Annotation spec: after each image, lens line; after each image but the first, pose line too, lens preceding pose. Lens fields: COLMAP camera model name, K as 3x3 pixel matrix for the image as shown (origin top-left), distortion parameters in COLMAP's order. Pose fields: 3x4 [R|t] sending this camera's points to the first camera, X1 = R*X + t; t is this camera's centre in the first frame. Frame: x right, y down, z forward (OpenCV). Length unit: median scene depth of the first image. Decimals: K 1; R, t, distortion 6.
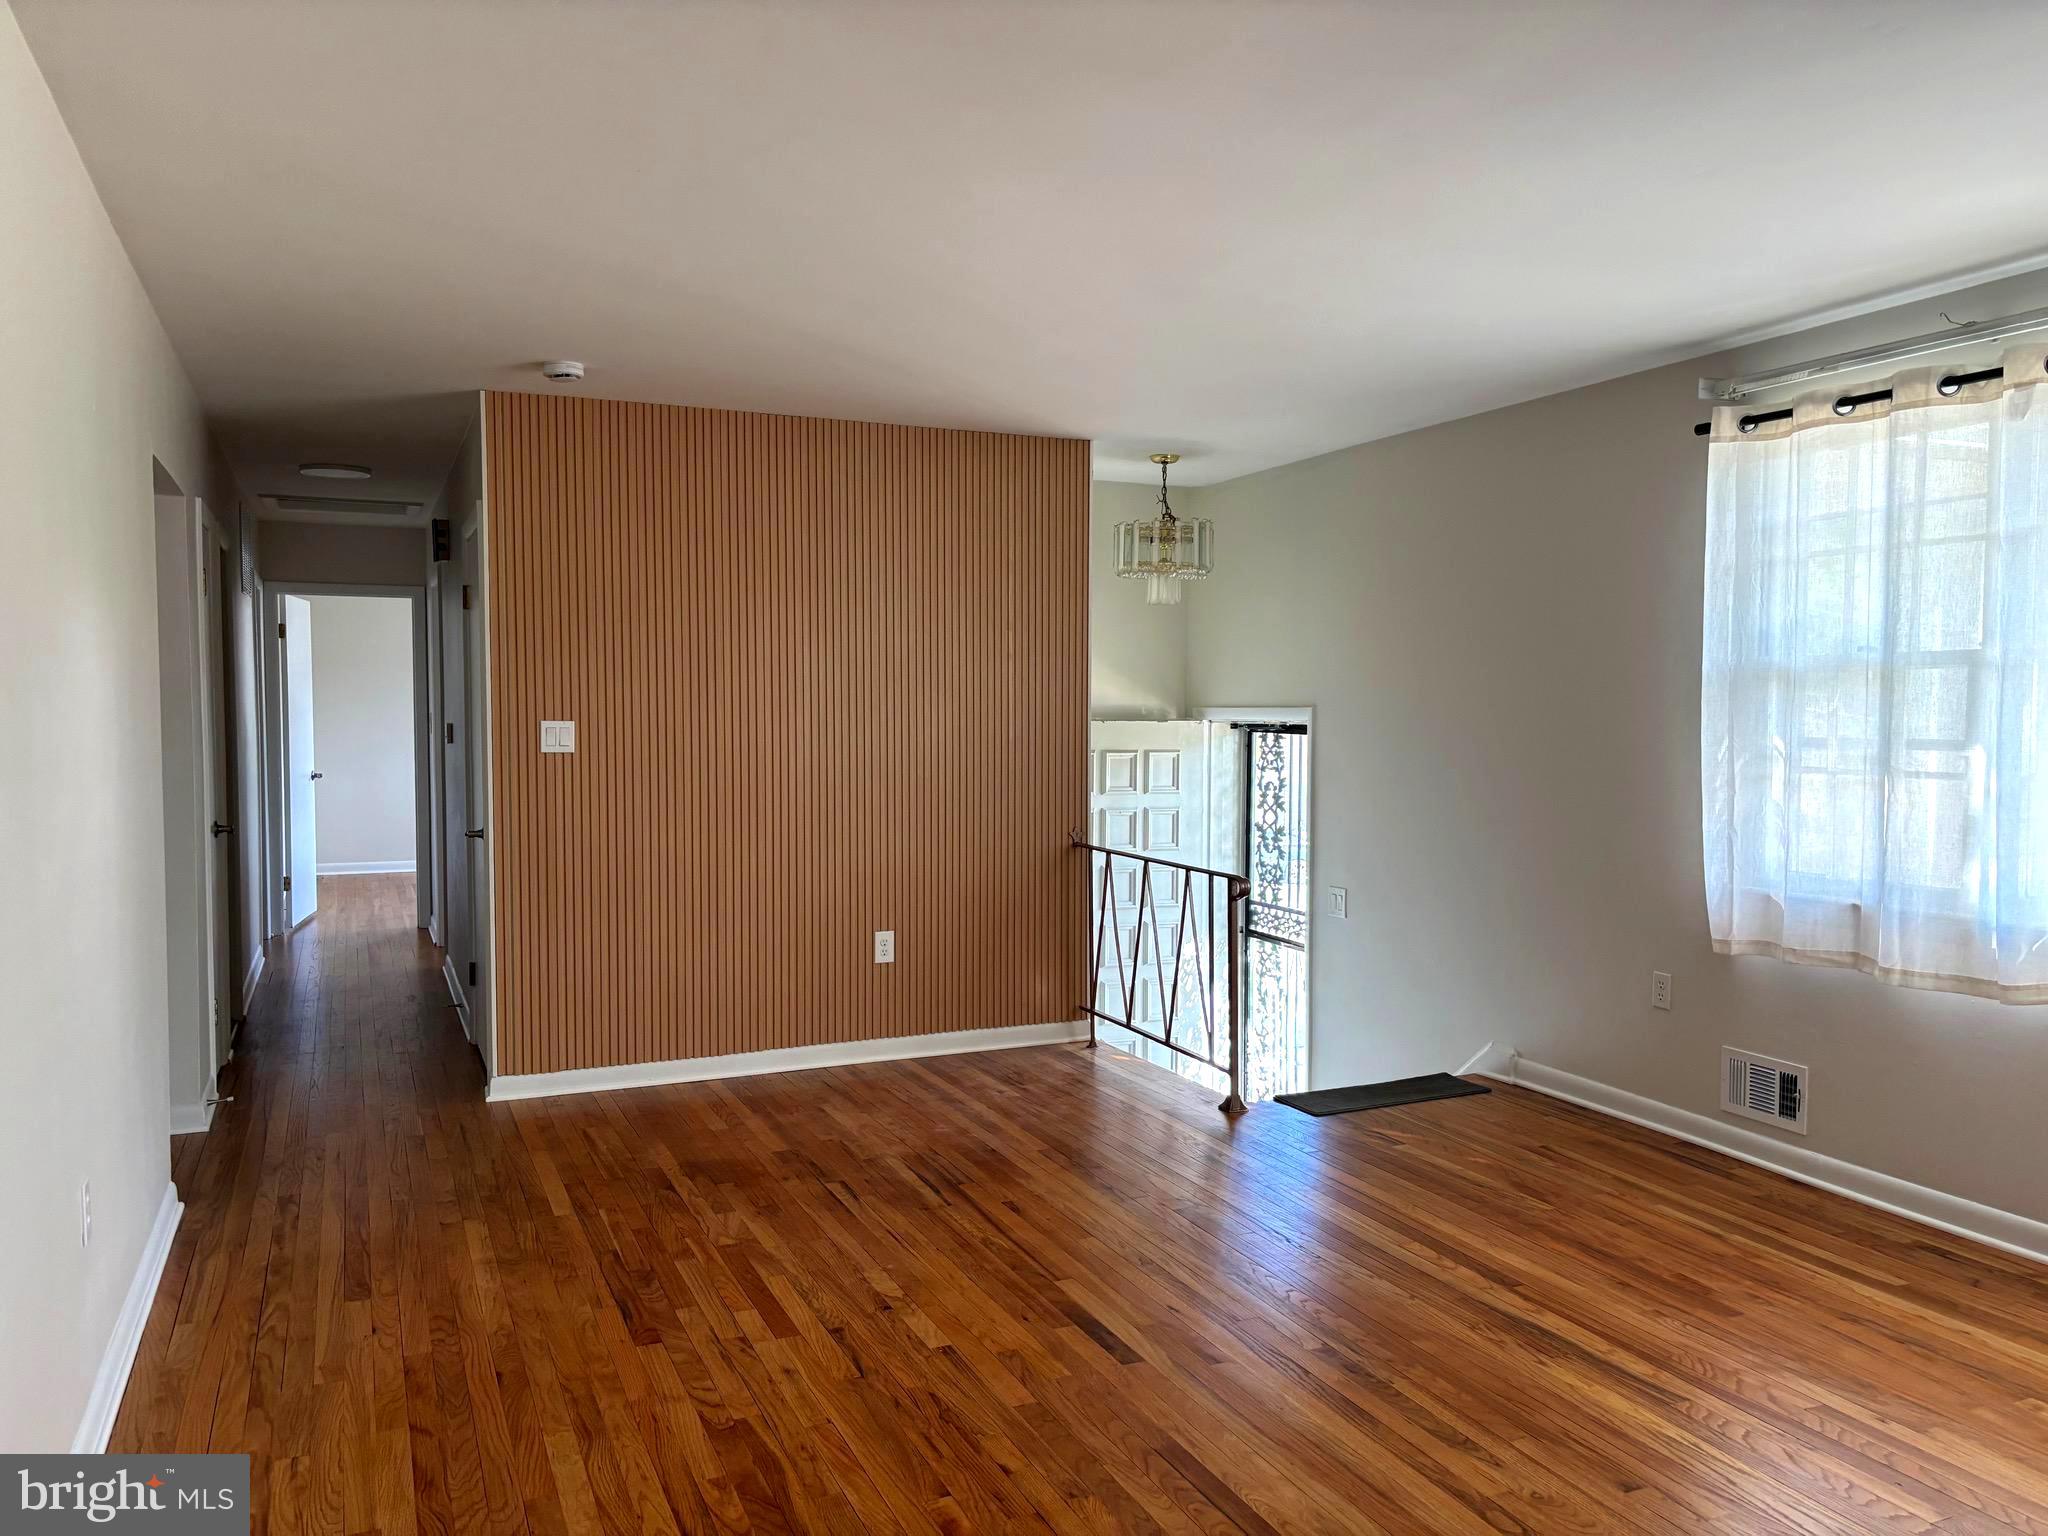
lens RADIAL K [[1559.4, 0, 1032.4], [0, 1559.4, 779.0], [0, 0, 1]] dist [0.045939, -0.031146]
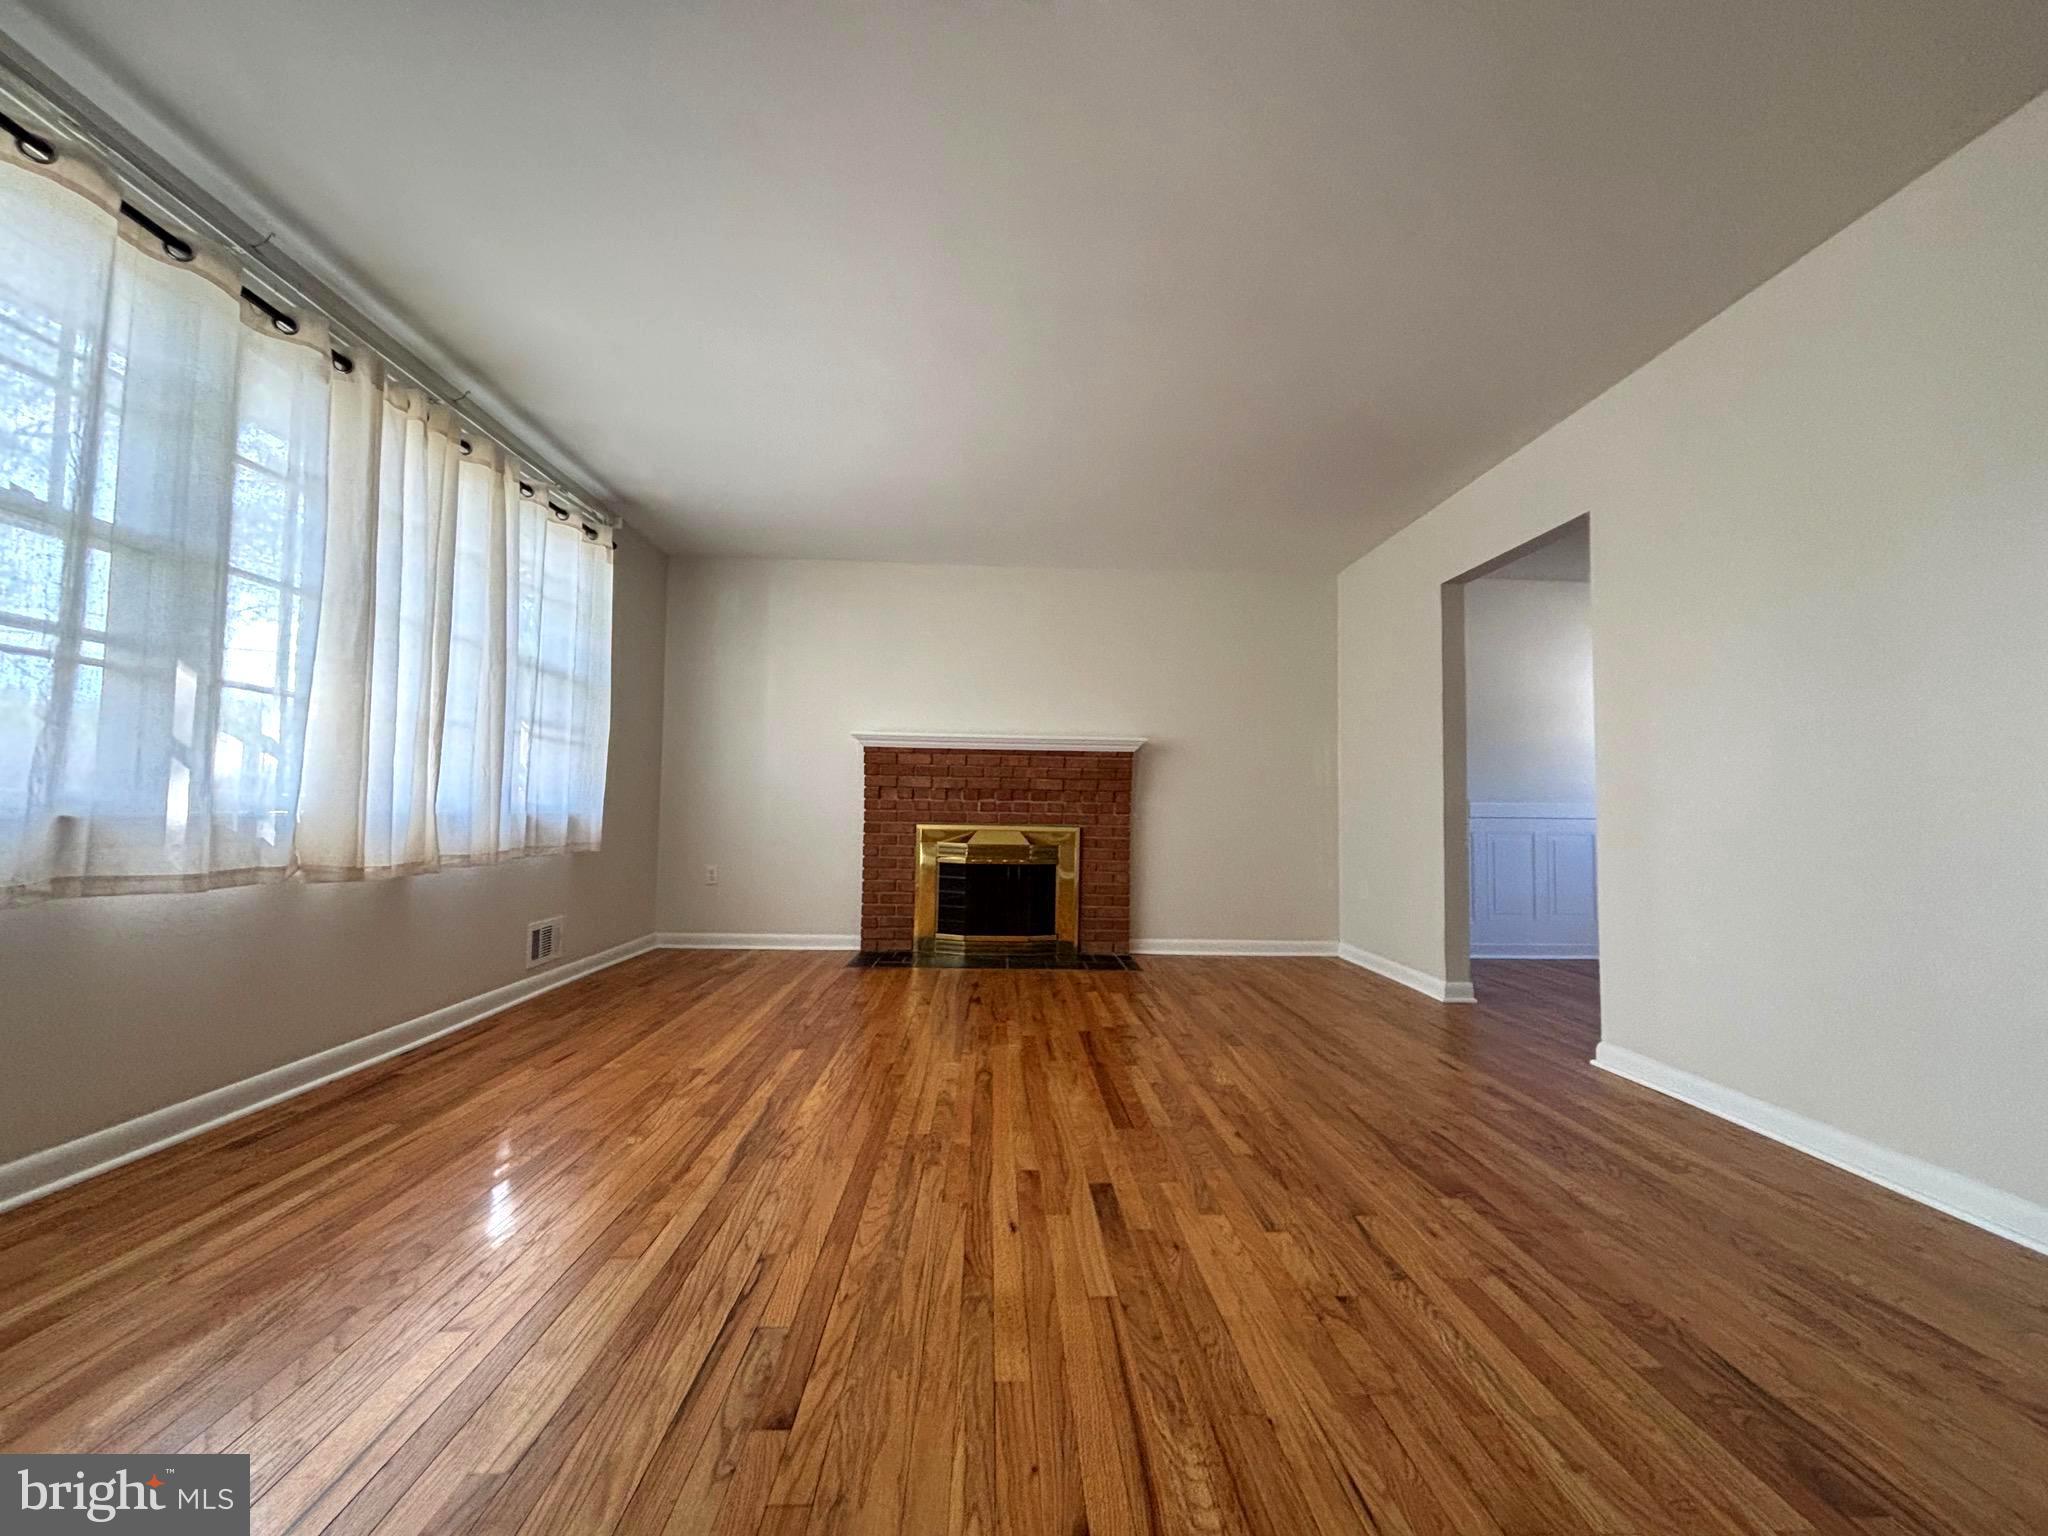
lens RADIAL K [[838.0, 0, 1022.9], [0, 838.0, 765.0], [0, 0, 1]] dist [0.001077, -0.001006]
pose [[-0.928079, 0.003619, 0.372365, -0.074250], [-0.000331, 0.999944, -0.010544, 0.050931], [-0.372383, -0.009908, -0.928026, 1.067379]]
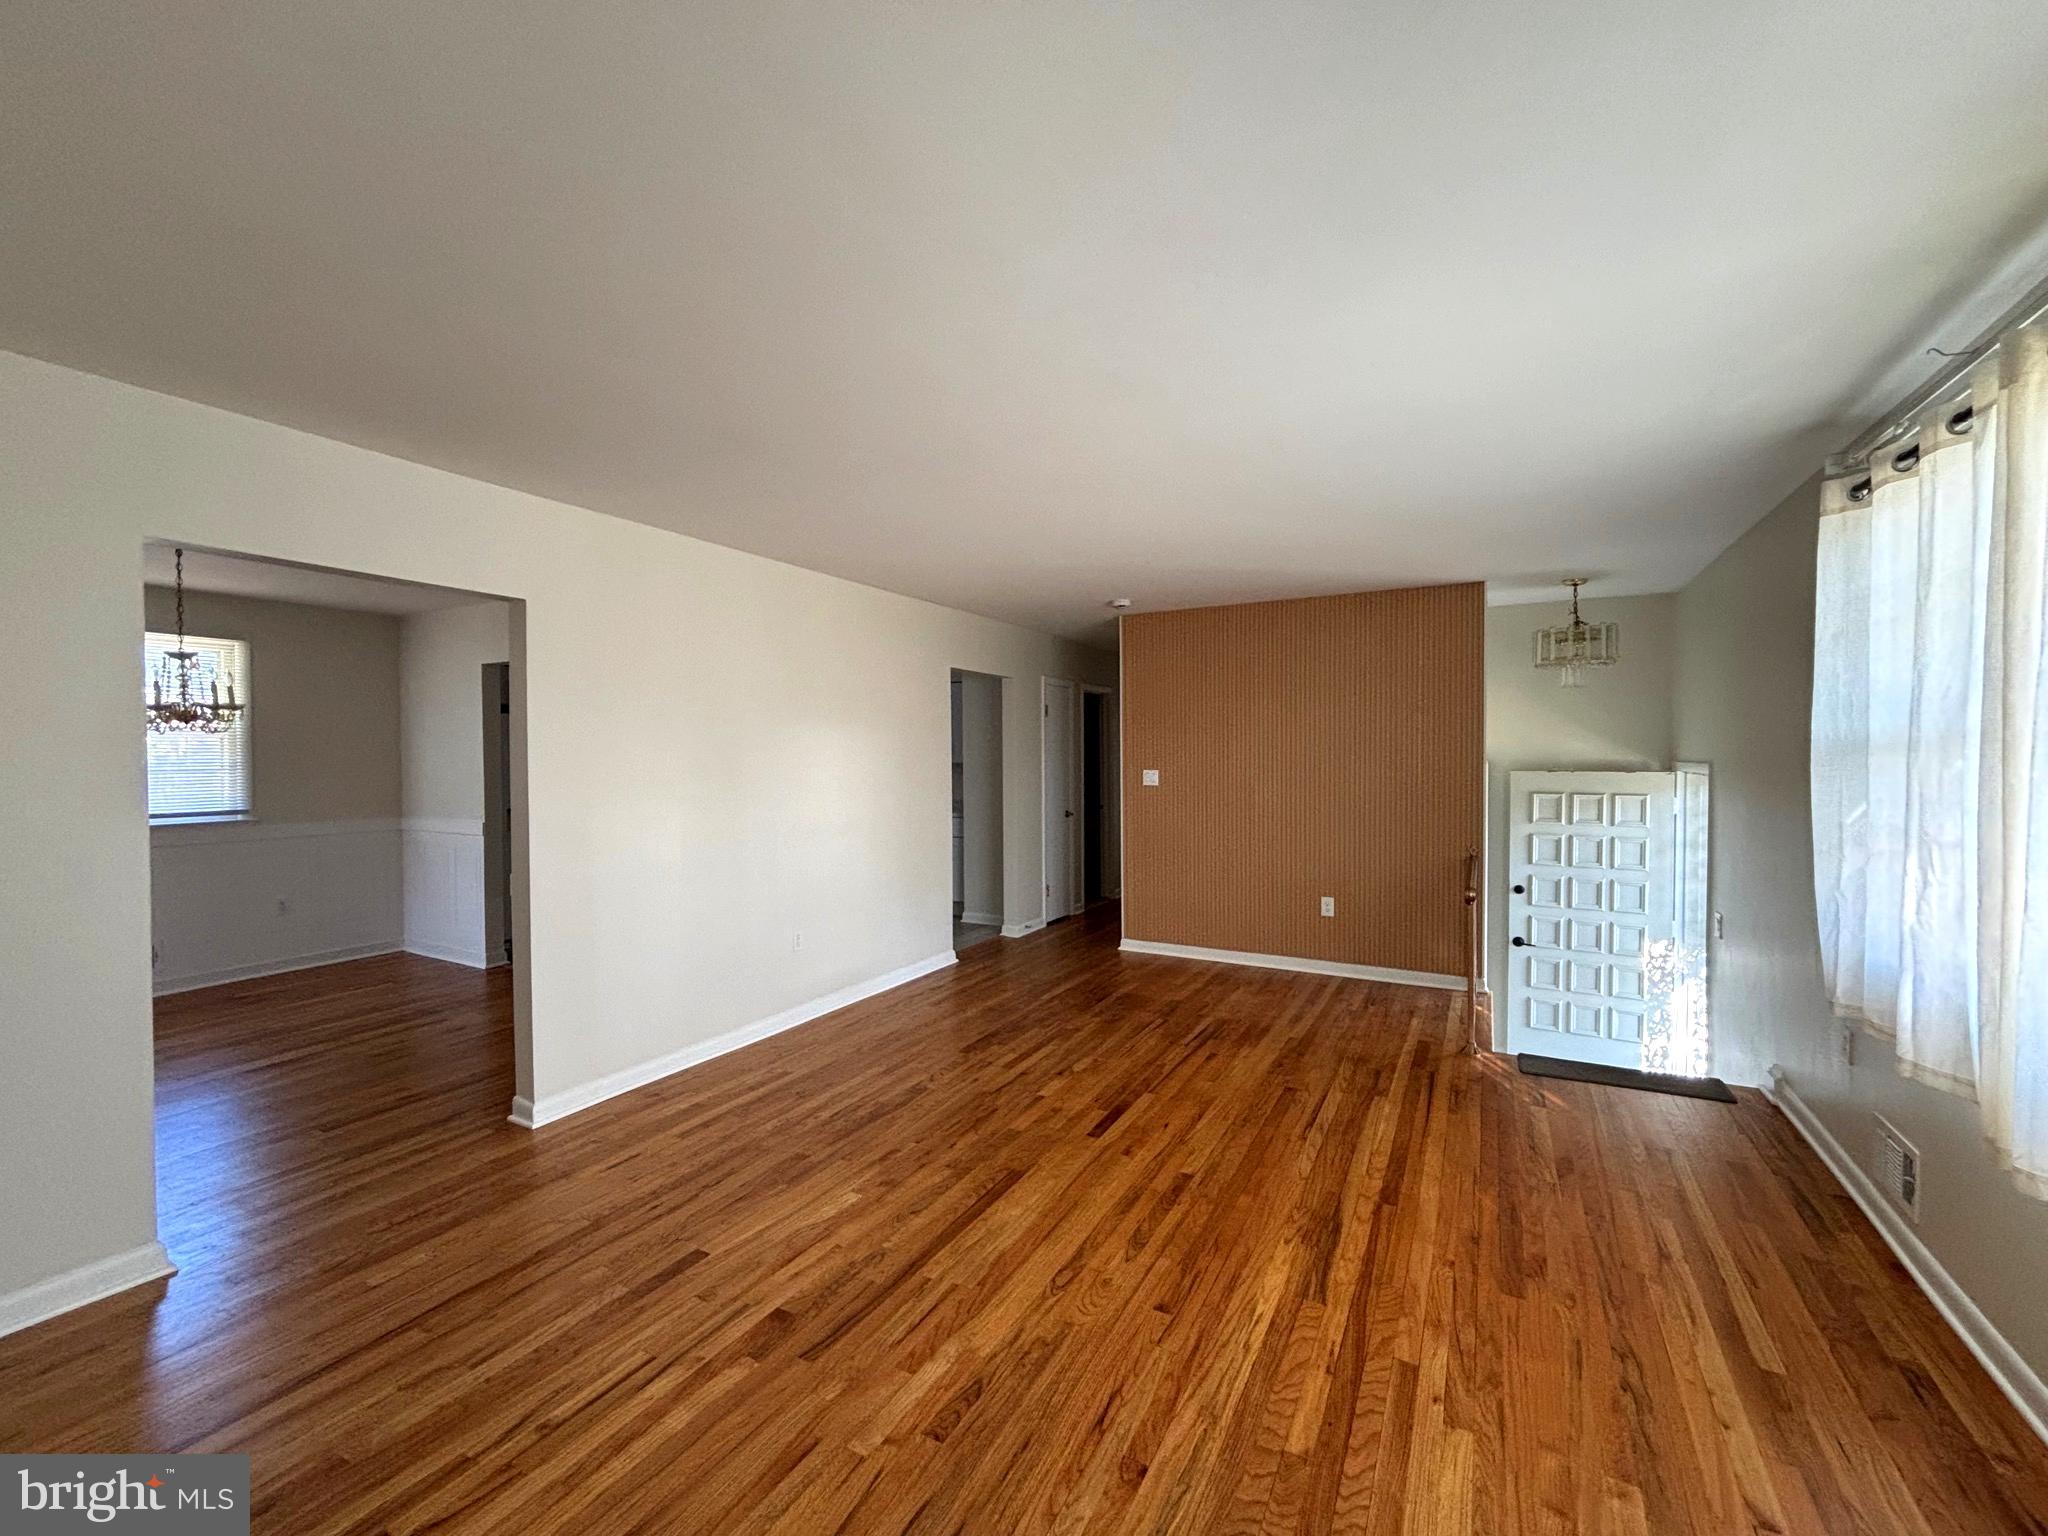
lens RADIAL K [[838.0, 0, 1018.9], [0, 838.0, 771.0], [0, 0, 1]] dist [0.001077, -0.001006]
pose [[0.594495, 0.012030, -0.804009, 0.524924], [-0.031378, 0.999474, -0.008247, -0.023734], [0.803487, 0.030131, 0.594560, 0.235312]]
